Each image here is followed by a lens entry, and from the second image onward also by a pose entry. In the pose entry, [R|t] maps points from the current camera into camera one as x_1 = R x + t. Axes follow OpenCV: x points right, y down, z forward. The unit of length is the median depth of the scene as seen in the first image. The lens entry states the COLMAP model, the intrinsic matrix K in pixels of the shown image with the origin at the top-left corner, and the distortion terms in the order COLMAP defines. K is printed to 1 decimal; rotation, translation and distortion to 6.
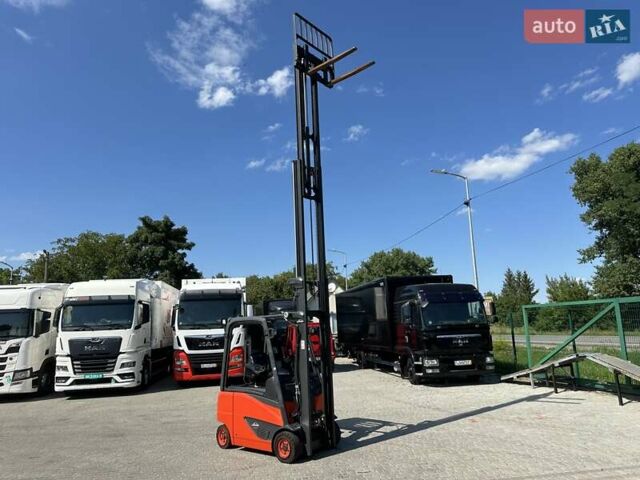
lens RADIAL K [[449.4, 0, 316.0], [0, 449.4, 244.4], [0, 0, 1]] dist [0.001930, -0.018021]
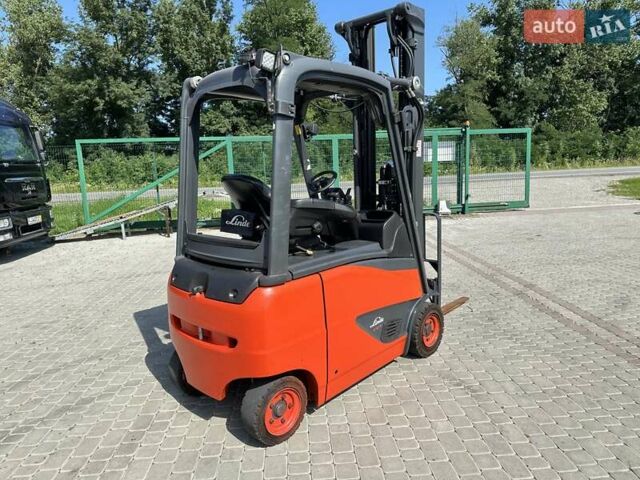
lens RADIAL K [[449.4, 0, 321.6], [0, 449.4, 241.2], [0, 0, 1]] dist [0.001930, -0.018021]
pose [[0.043011, -0.120009, 0.991841, -0.361639], [-0.140134, 0.982221, 0.124921, 0.192488], [-0.989198, -0.144364, 0.025429, 0.709442]]
